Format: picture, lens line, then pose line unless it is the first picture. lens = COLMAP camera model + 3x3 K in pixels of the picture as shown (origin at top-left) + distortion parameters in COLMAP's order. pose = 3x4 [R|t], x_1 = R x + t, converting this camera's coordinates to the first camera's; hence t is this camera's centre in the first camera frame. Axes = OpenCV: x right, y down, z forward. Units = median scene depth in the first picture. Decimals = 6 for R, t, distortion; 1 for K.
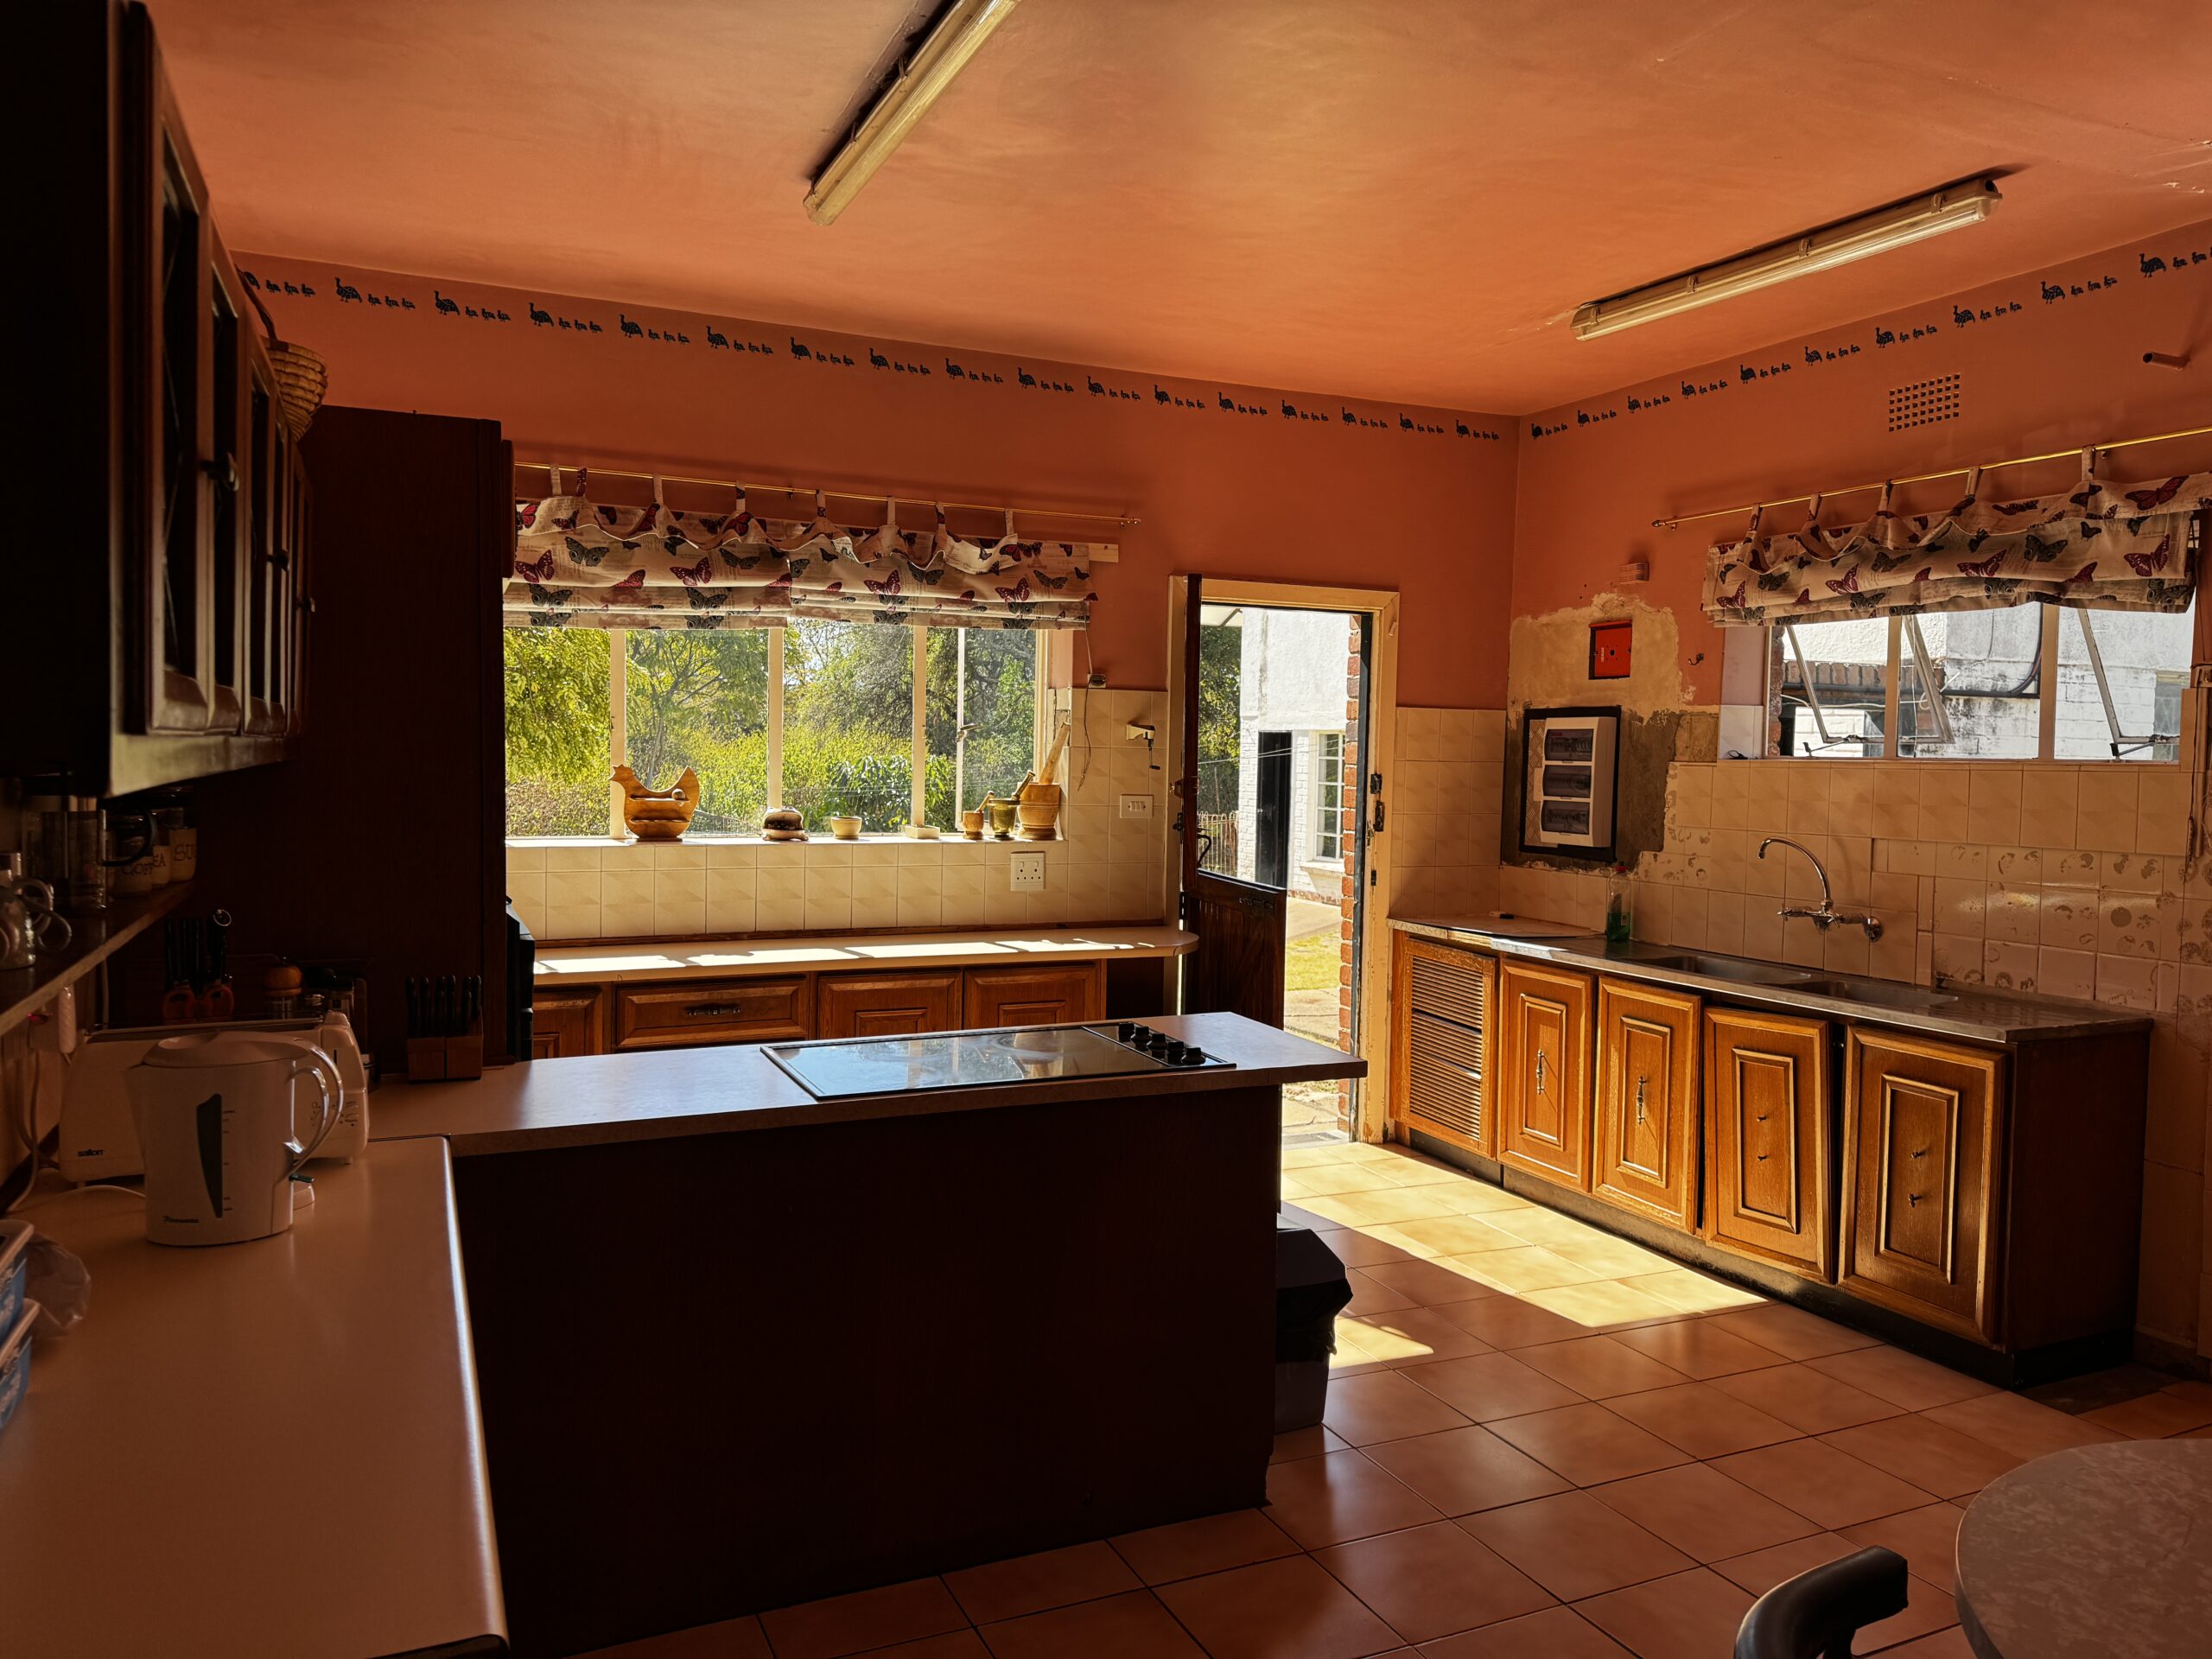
lens RADIAL K [[1554.3, 0, 1106.8], [0, 1554.3, 832.5], [0, 0, 1]] dist [0.104289, -0.005196]
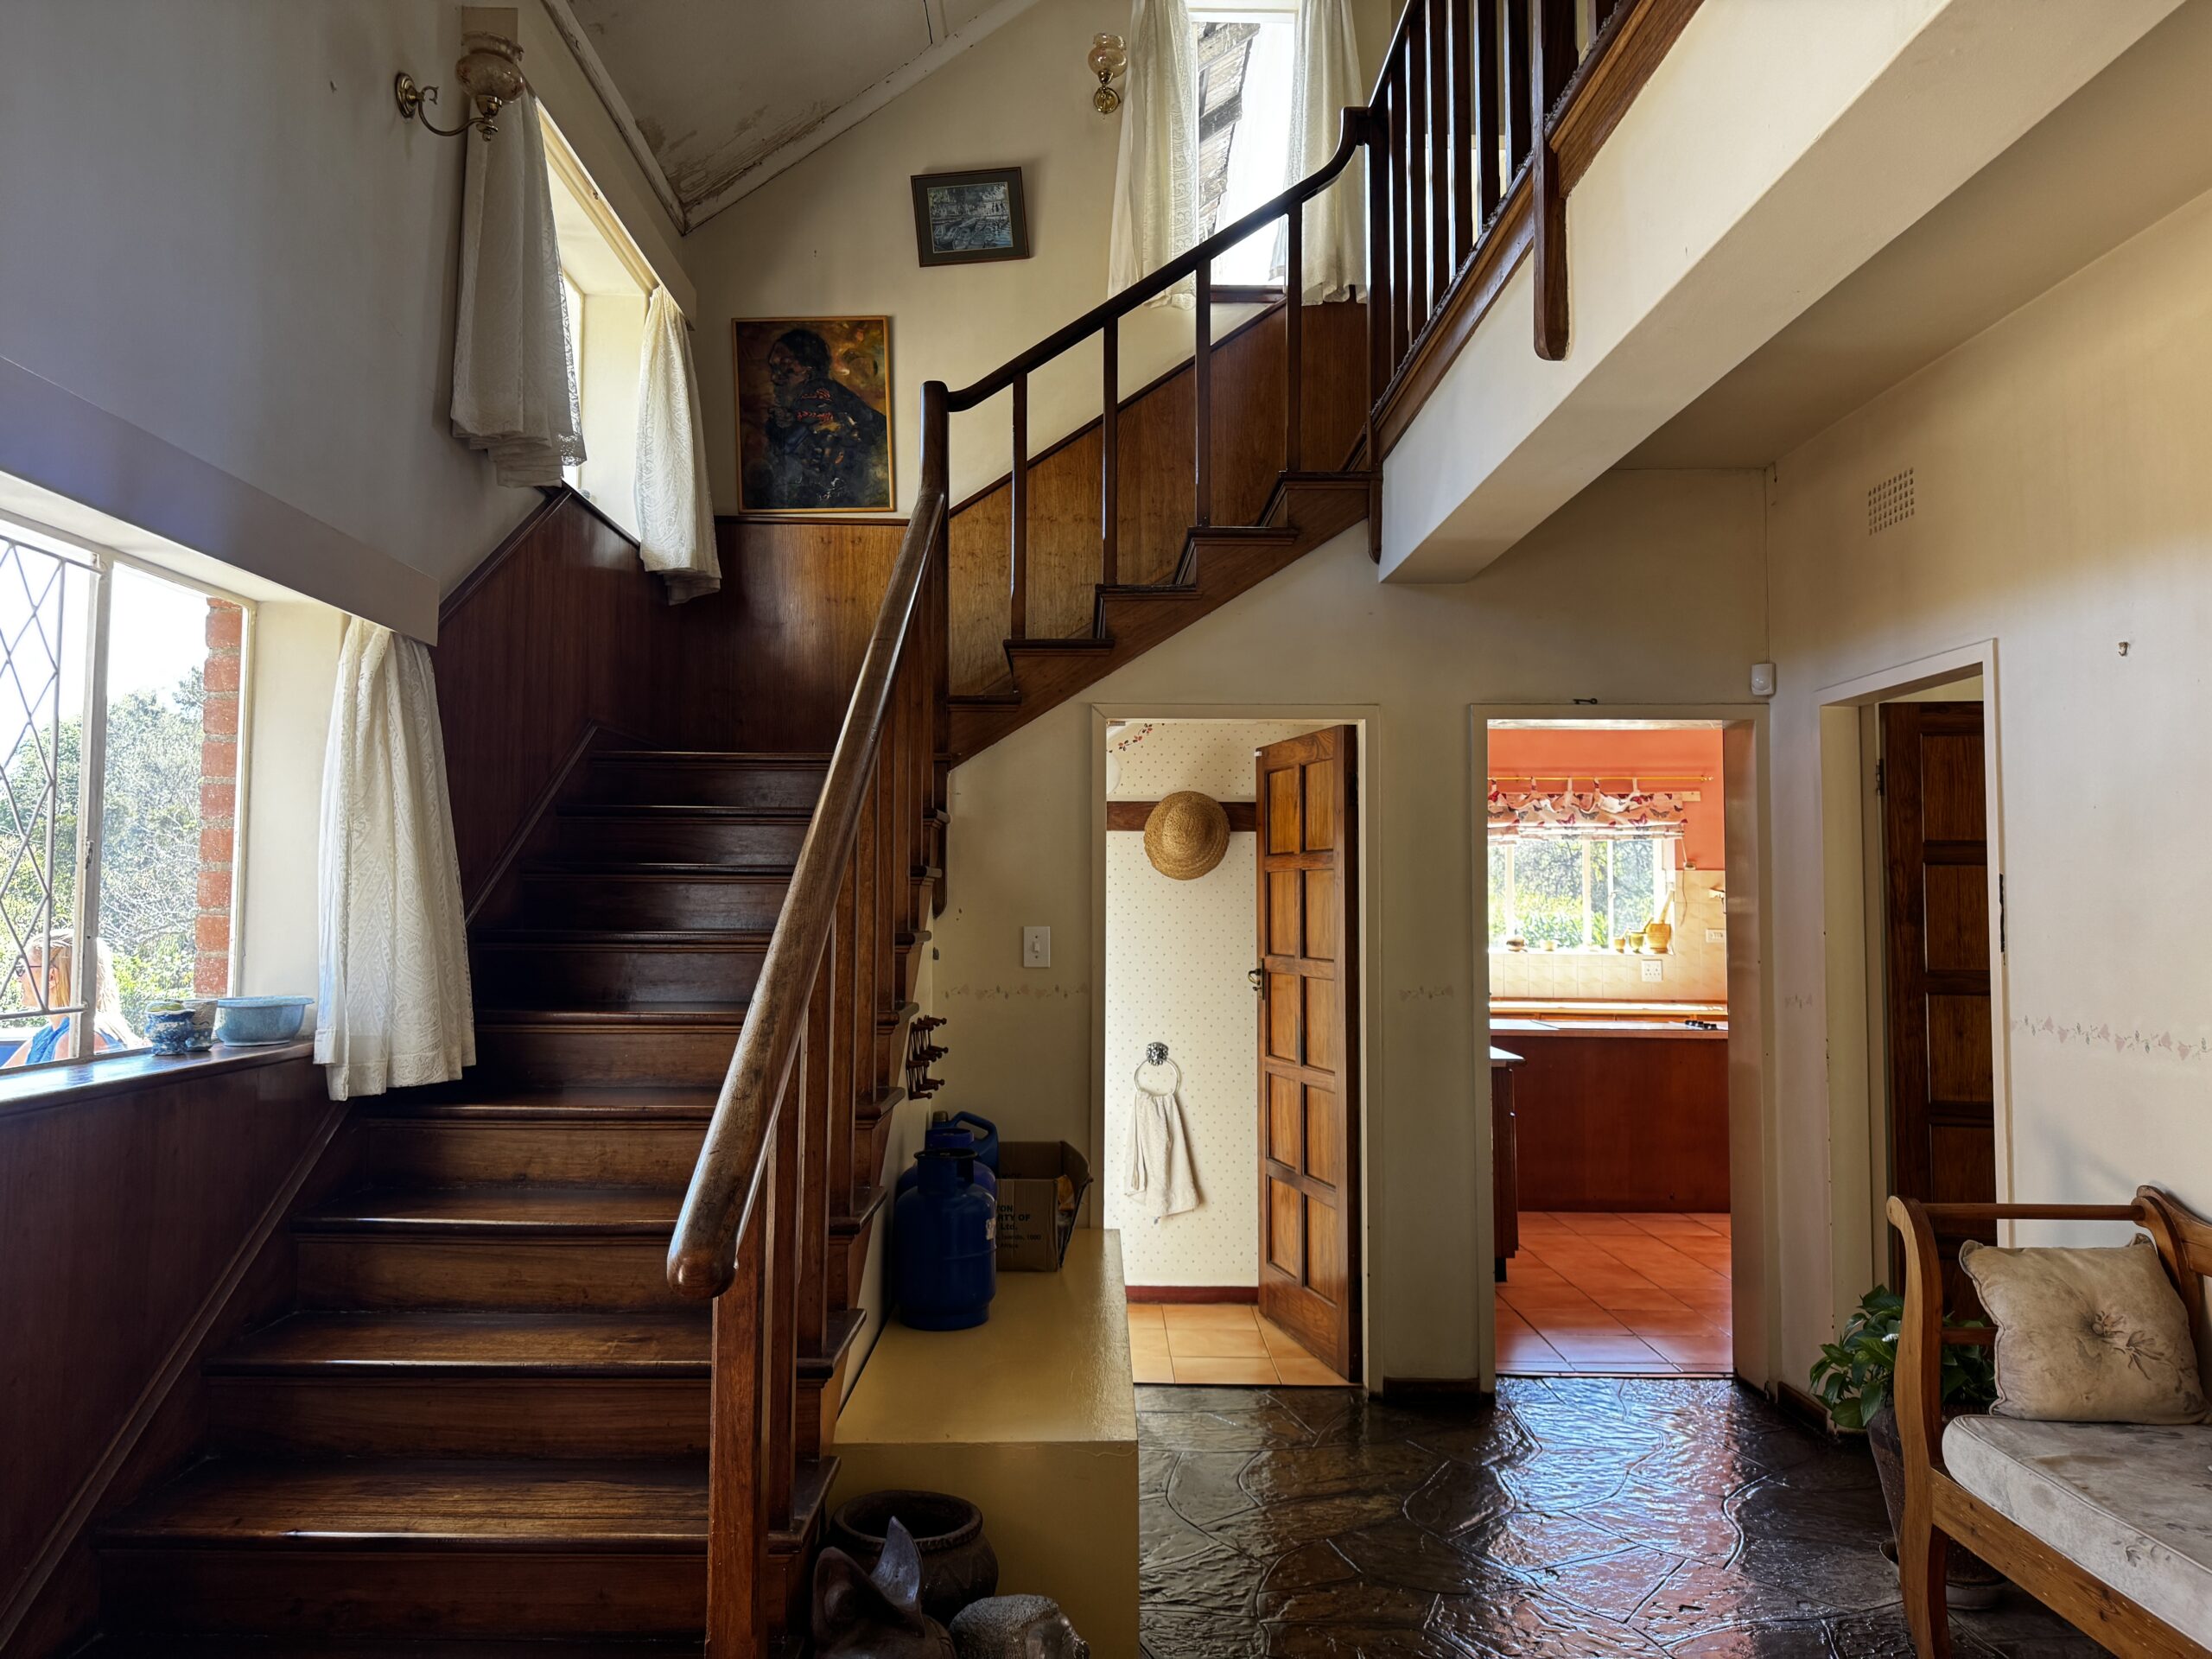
lens RADIAL K [[1554.3, 0, 1104.4], [0, 1554.3, 822.1], [0, 0, 1]] dist [0.104289, -0.005196]
pose [[0.915320, -0.035176, -0.401189, 0.115892], [-0.006704, 0.994709, -0.102510, 0.048313], [0.402673, 0.096519, 0.910241, -1.023160]]
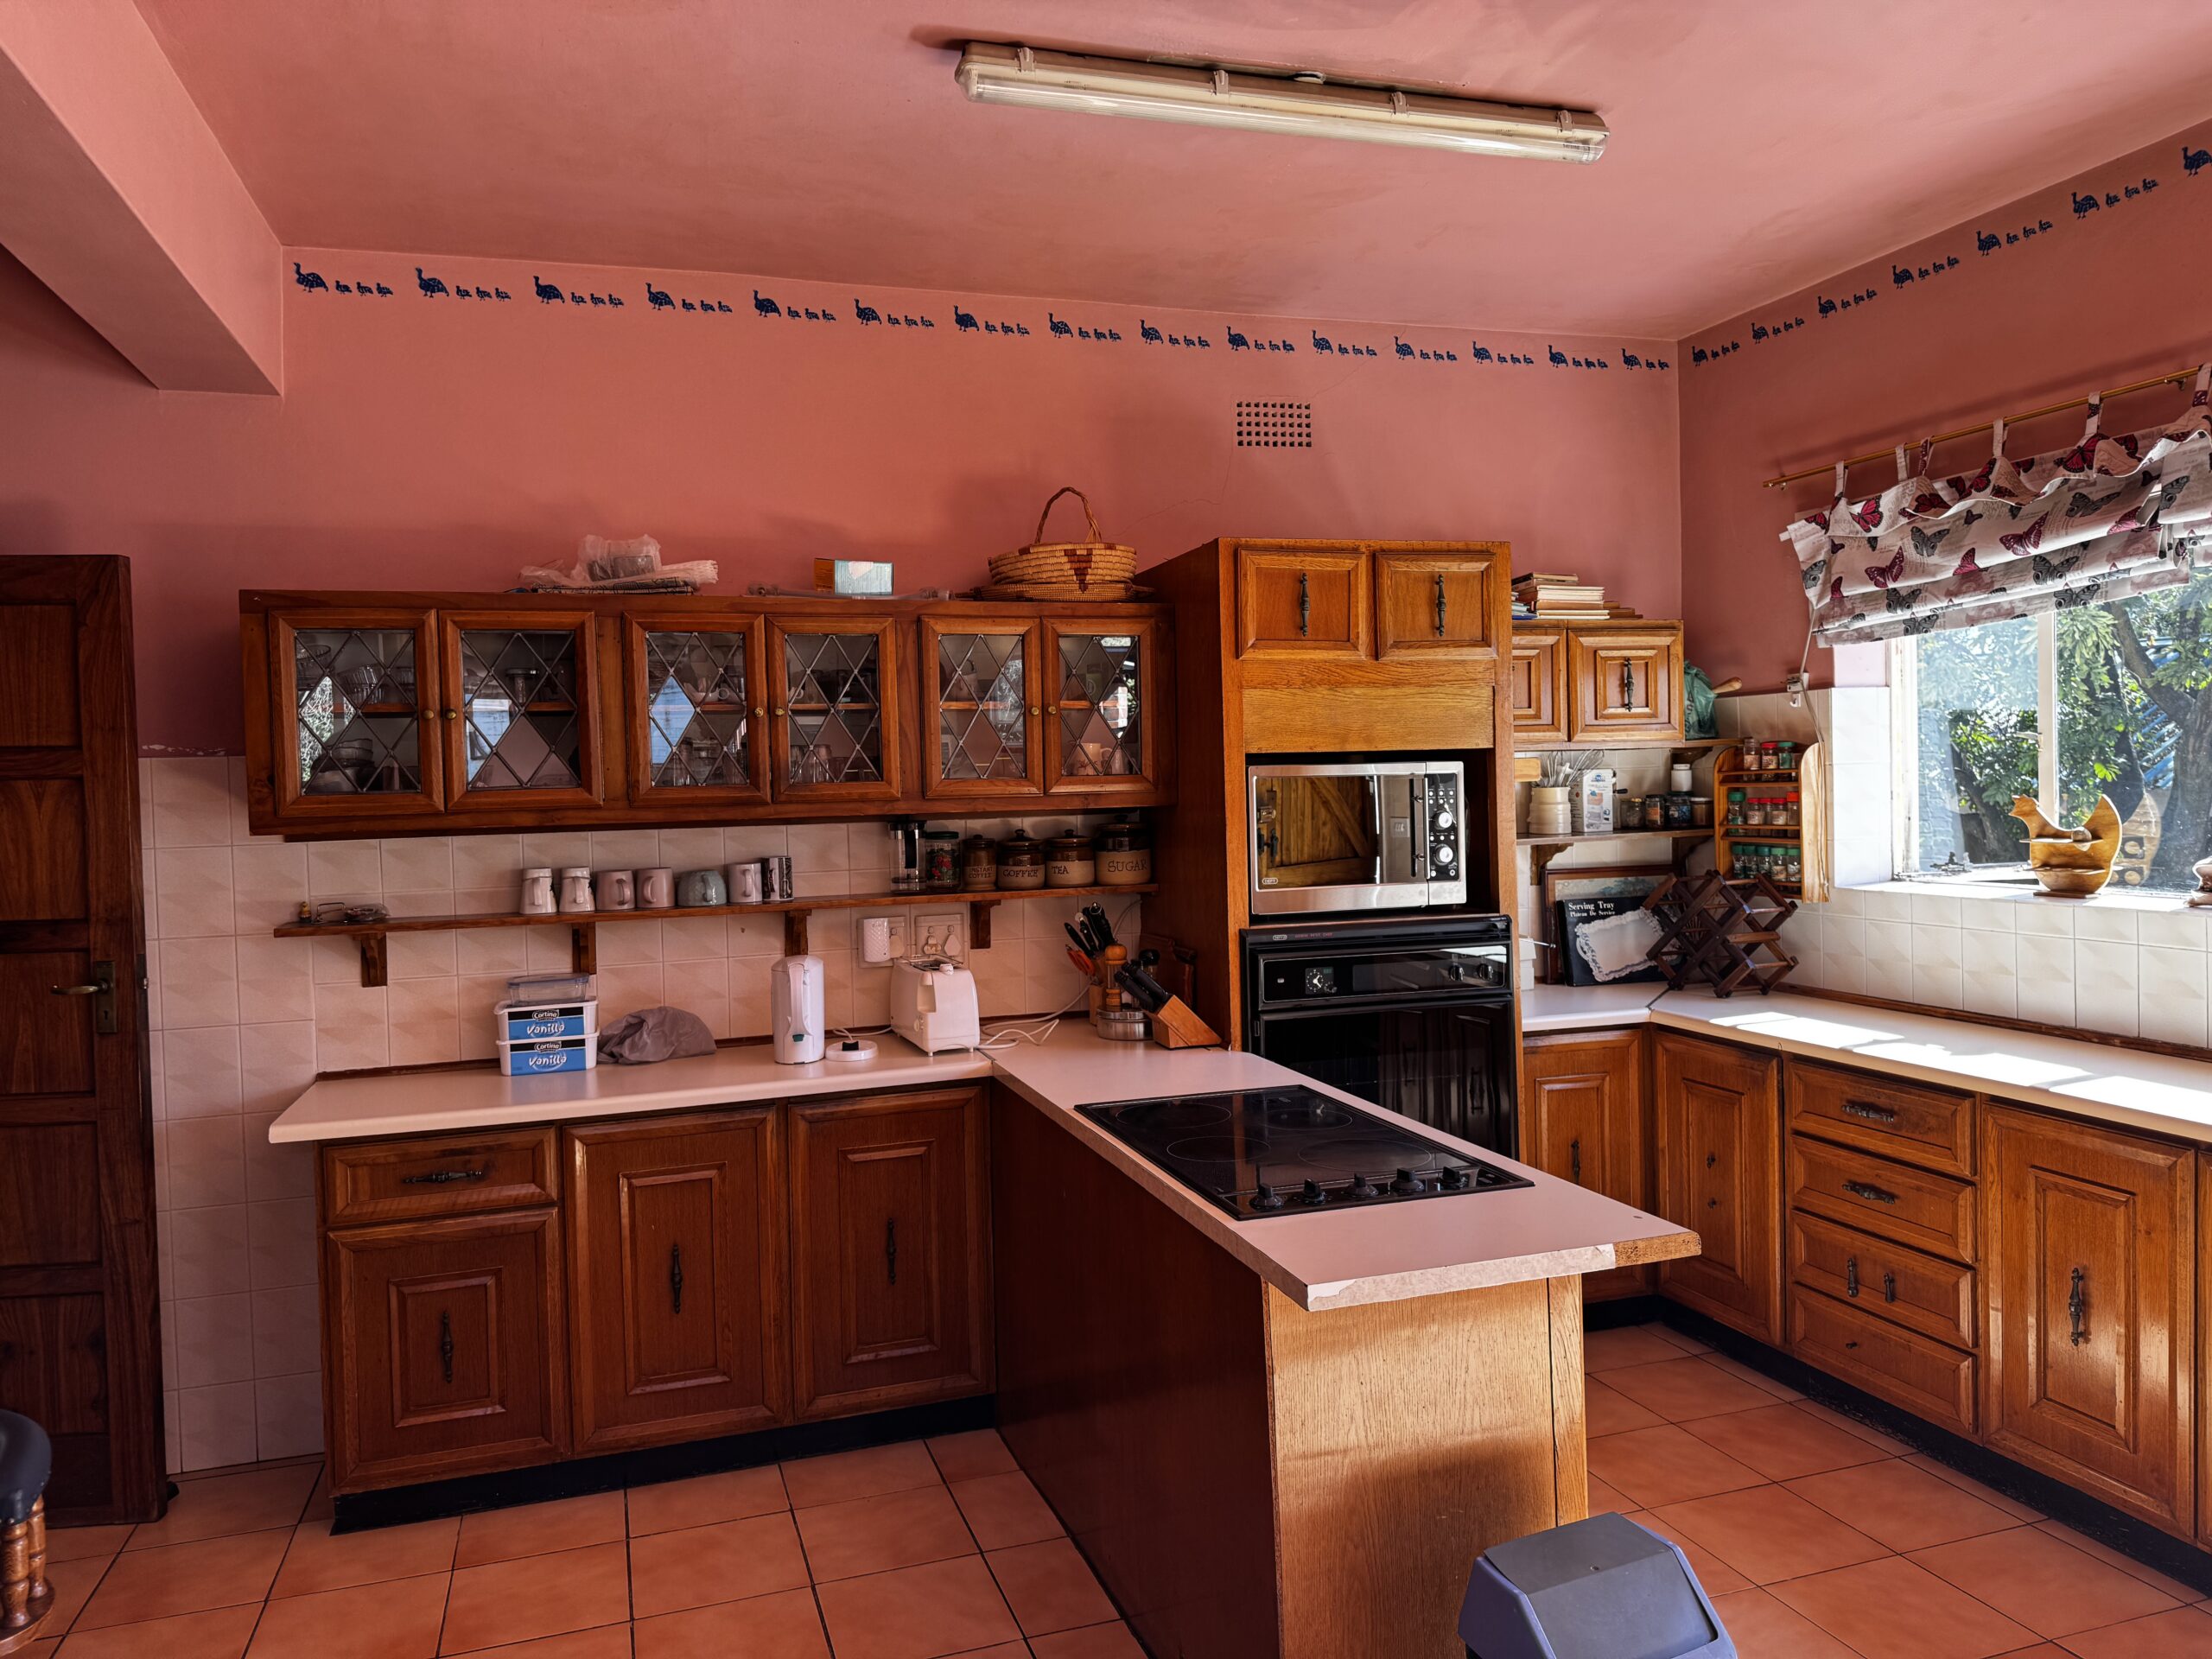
lens RADIAL K [[1554.3, 0, 1102.6], [0, 1554.3, 824.4], [0, 0, 1]] dist [0.104289, -0.005196]
pose [[-0.113852, 0.016305, -0.993364, 0.516459], [-0.030100, 0.999350, 0.019853, -0.029551], [0.993042, 0.032160, -0.113288, 0.617944]]
